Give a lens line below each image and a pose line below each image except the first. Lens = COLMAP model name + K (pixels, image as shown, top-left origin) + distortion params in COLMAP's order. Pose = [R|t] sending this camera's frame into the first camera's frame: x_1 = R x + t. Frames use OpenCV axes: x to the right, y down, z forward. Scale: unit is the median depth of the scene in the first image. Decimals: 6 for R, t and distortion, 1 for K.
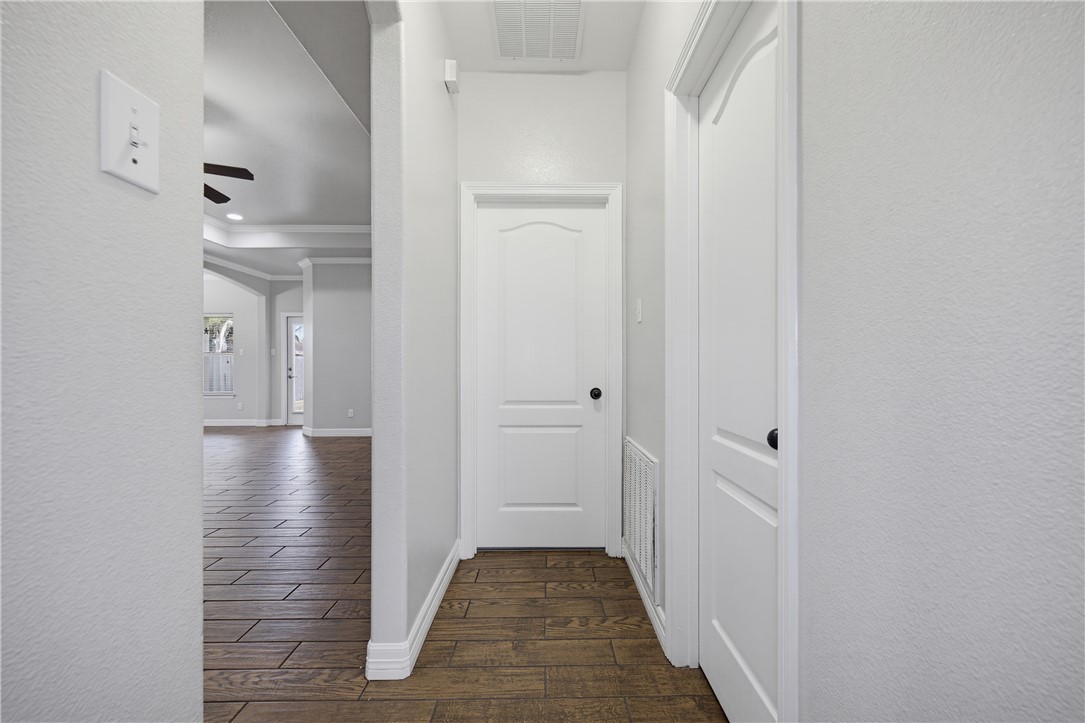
lens RADIAL K [[452.4, 0, 550.1], [0, 452.4, 367.2], [0, 0, 1]] dist [0.003961, -0.000532]
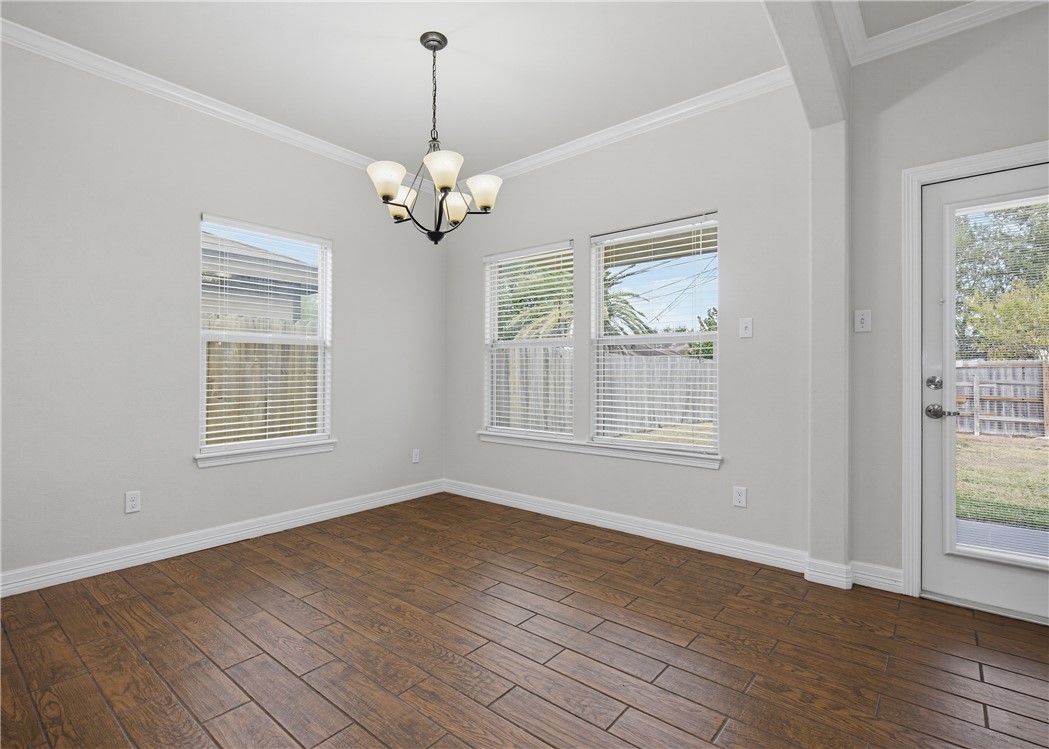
lens RADIAL K [[502.7, 0, 520.7], [0, 502.7, 374.3], [0, 0, 1]] dist [-0.015491, 0.000022]
pose [[0.779776, 0.004651, -0.626042, -0.594136], [-0.001682, 0.999984, 0.005334, -0.001588], [0.626057, -0.003106, 0.779771, 0.639854]]
